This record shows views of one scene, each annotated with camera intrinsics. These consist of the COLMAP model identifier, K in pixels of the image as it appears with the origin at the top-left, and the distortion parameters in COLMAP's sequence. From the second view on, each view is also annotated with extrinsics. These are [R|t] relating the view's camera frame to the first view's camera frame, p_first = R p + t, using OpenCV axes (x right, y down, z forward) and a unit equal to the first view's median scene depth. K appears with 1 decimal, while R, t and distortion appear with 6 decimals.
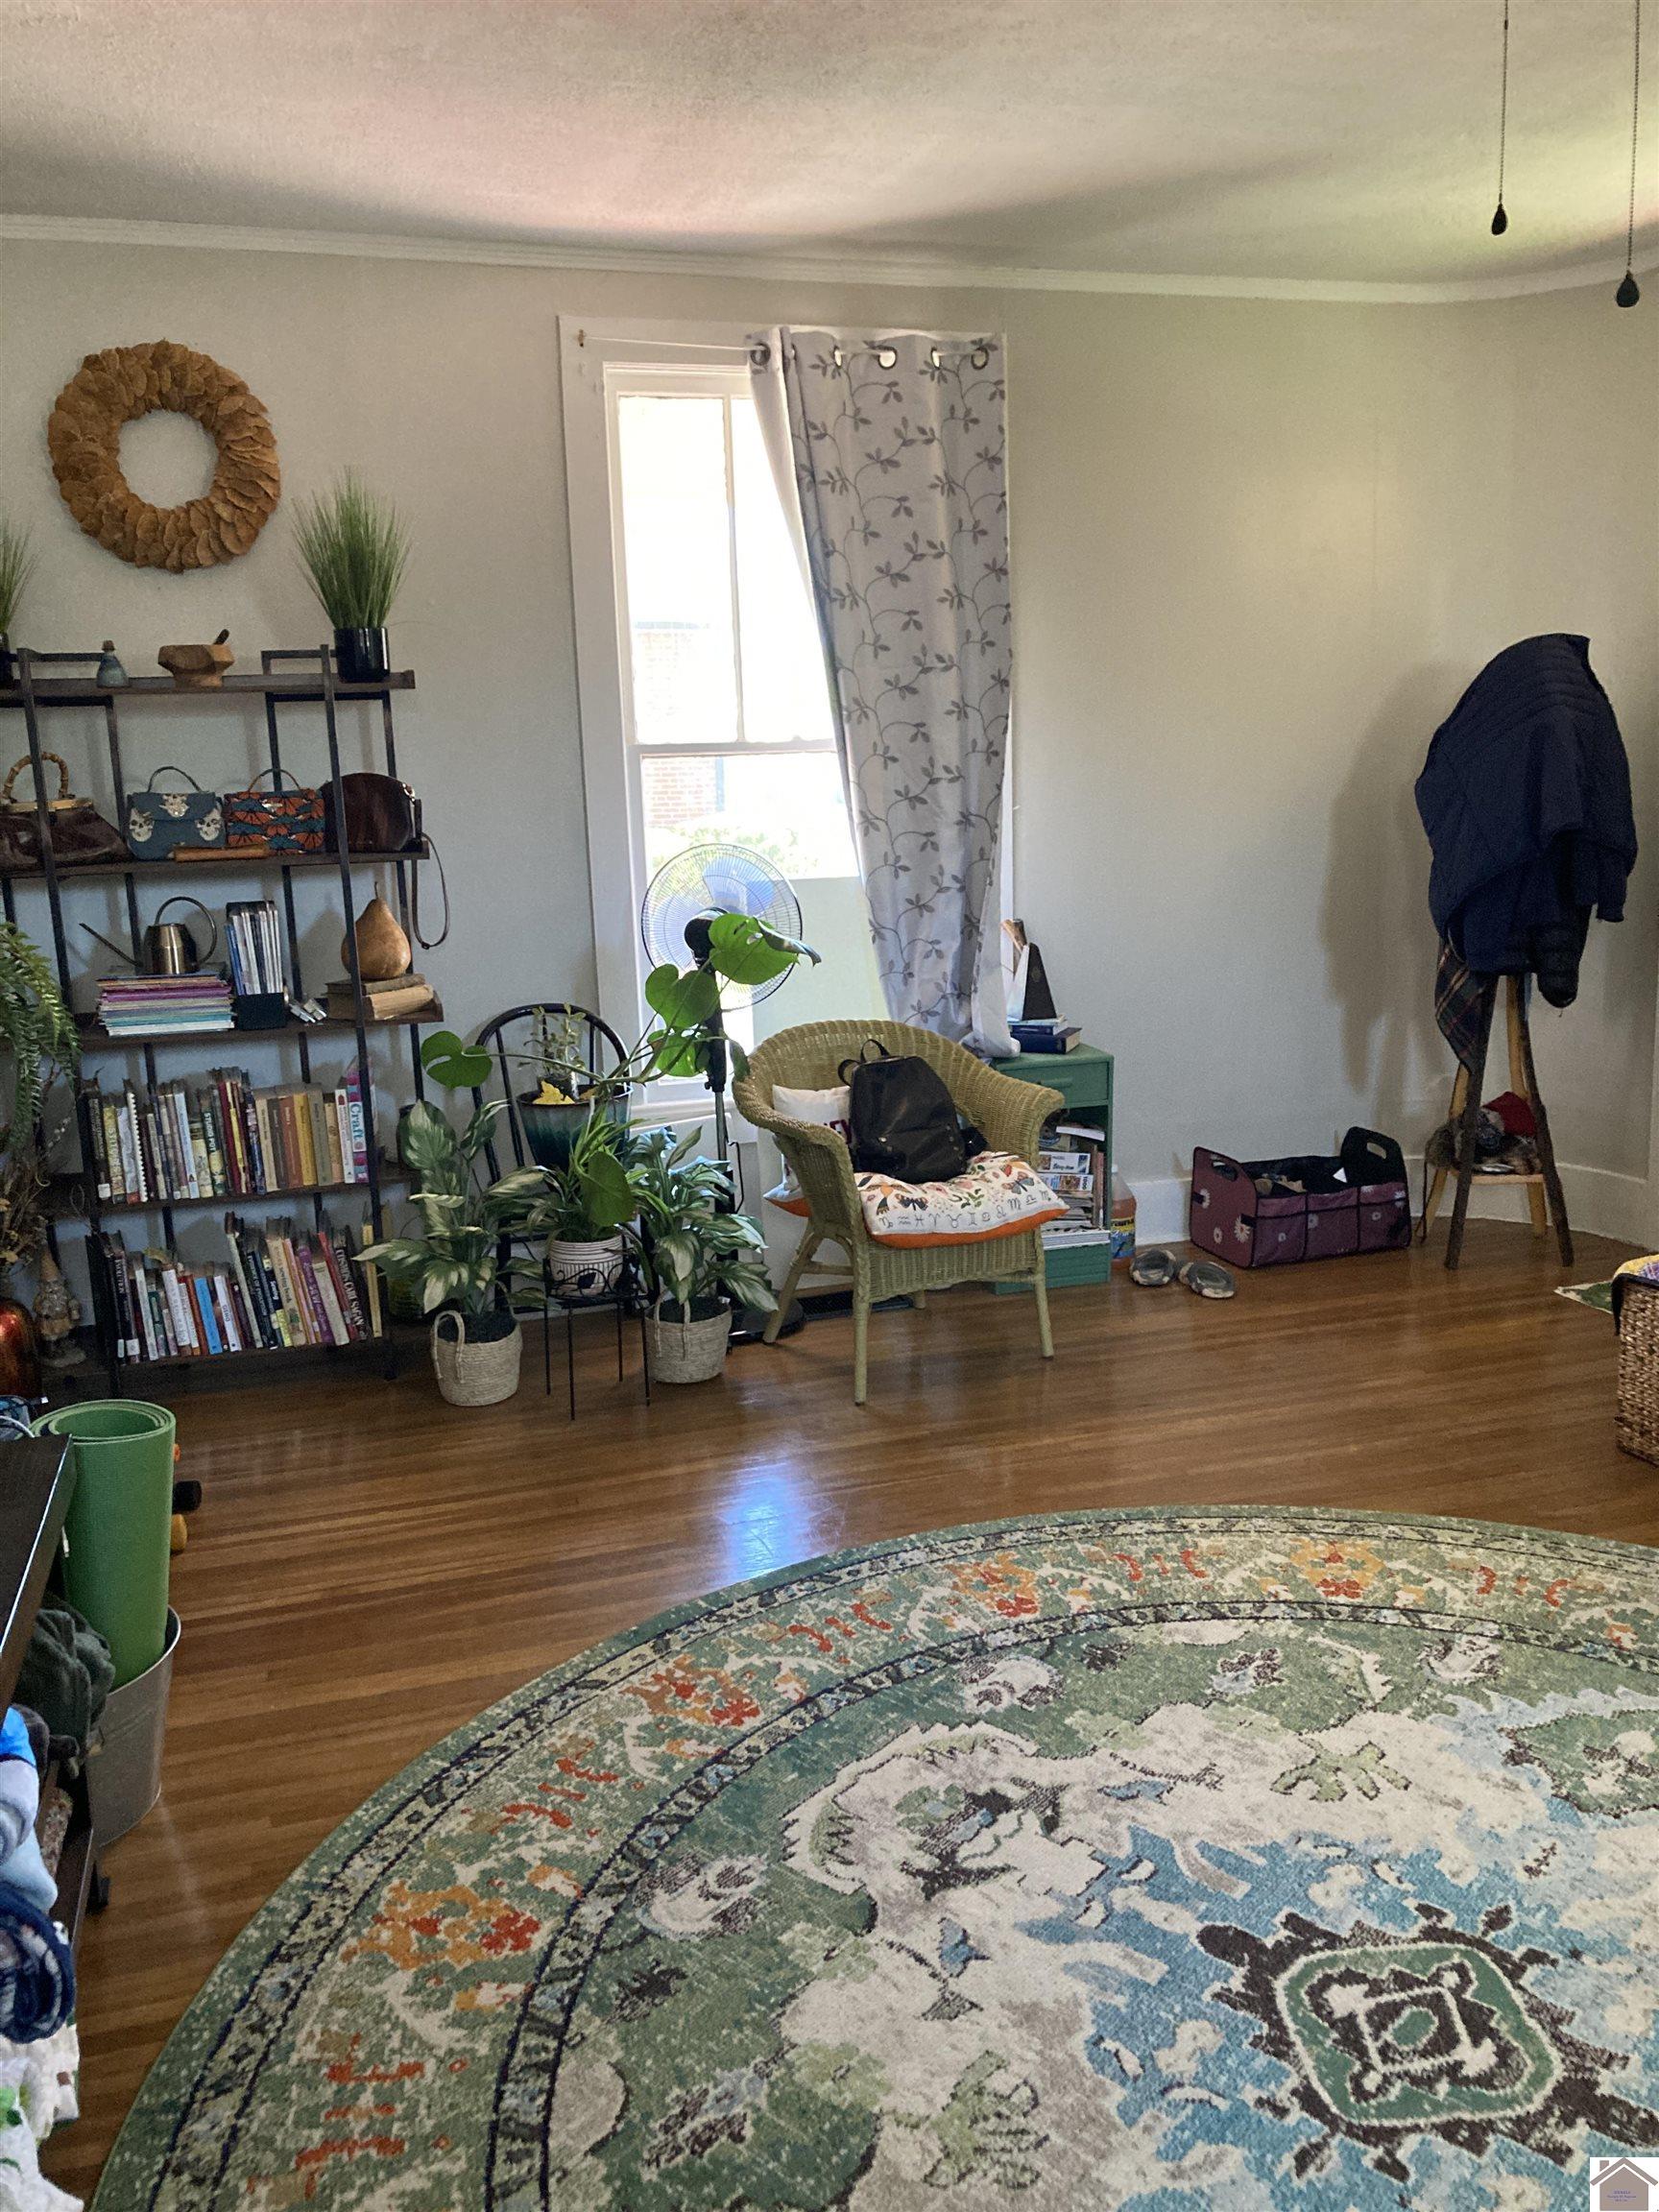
lens RADIAL K [[1810.0, 0, 832.4], [0, 1810.0, 1110.2], [0, 0, 1]] dist [-0.002573, 0.003787]
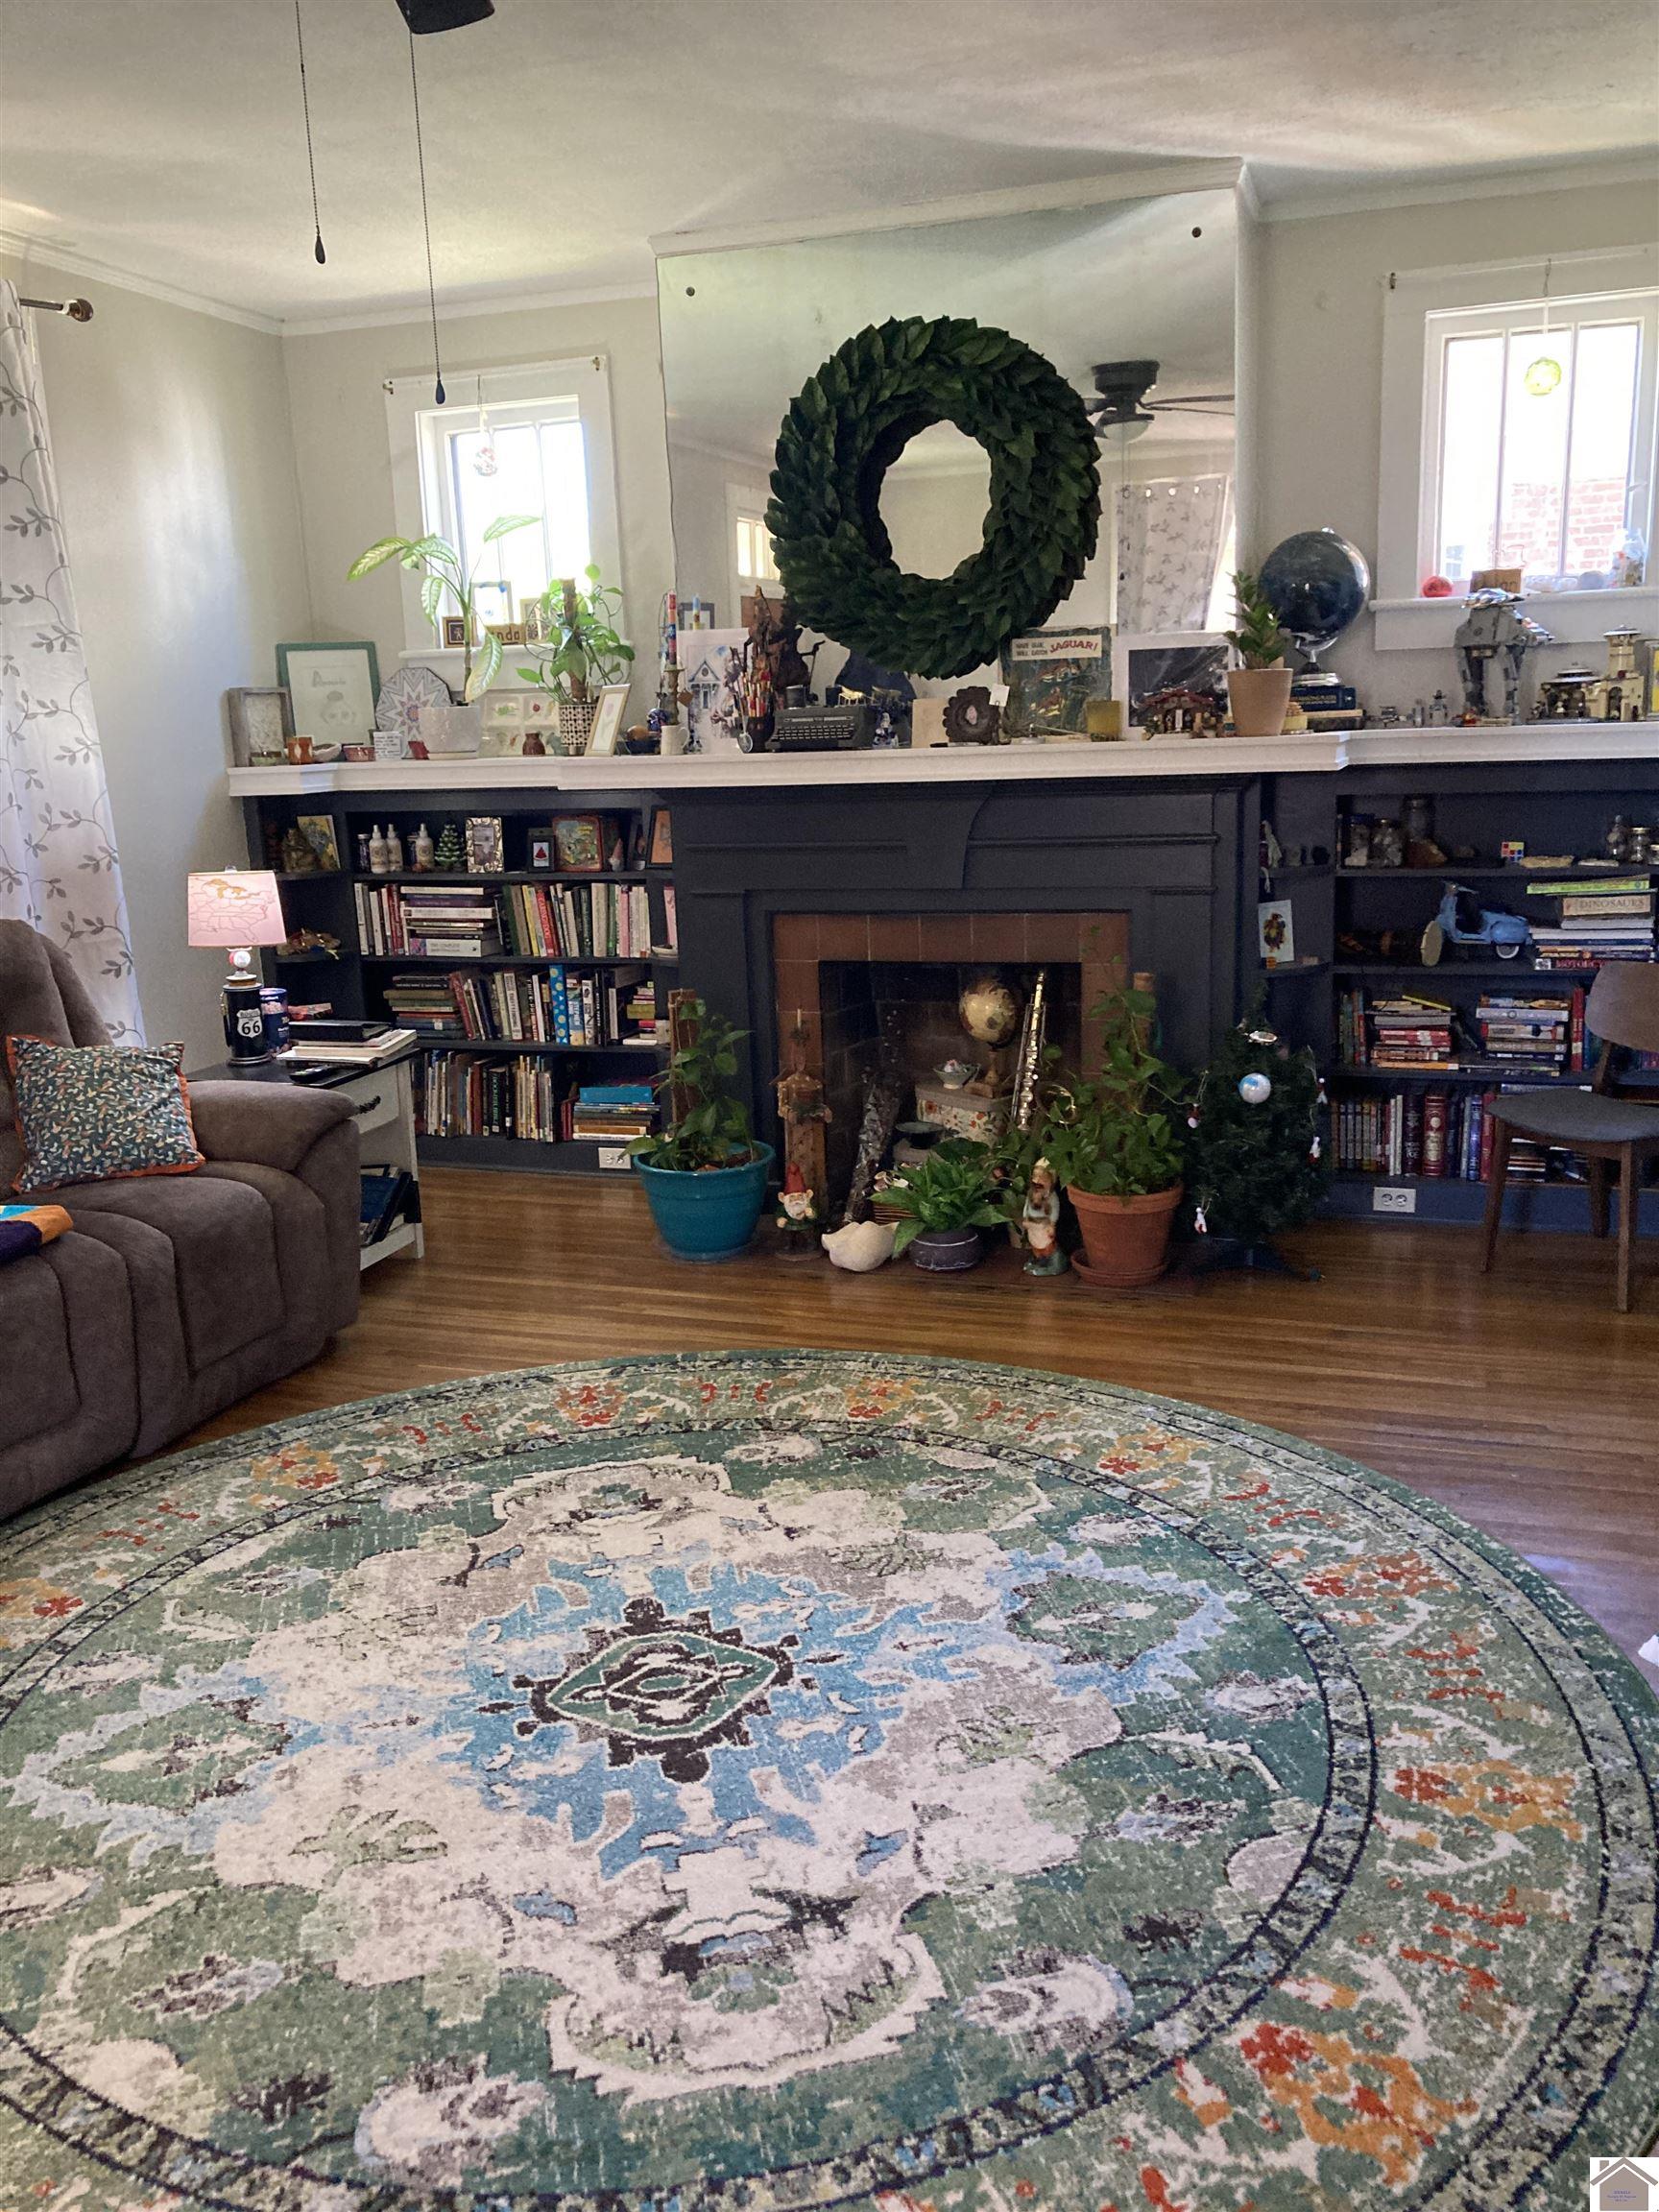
lens RADIAL K [[1810.0, 0, 830.7], [0, 1810.0, 1108.4], [0, 0, 1]] dist [-0.002573, 0.003787]
pose [[-0.811237, -0.065809, 0.581003, -0.484259], [0.166171, 0.926729, 0.336988, -0.290640], [-0.560609, 0.369923, -0.740861, 1.614225]]
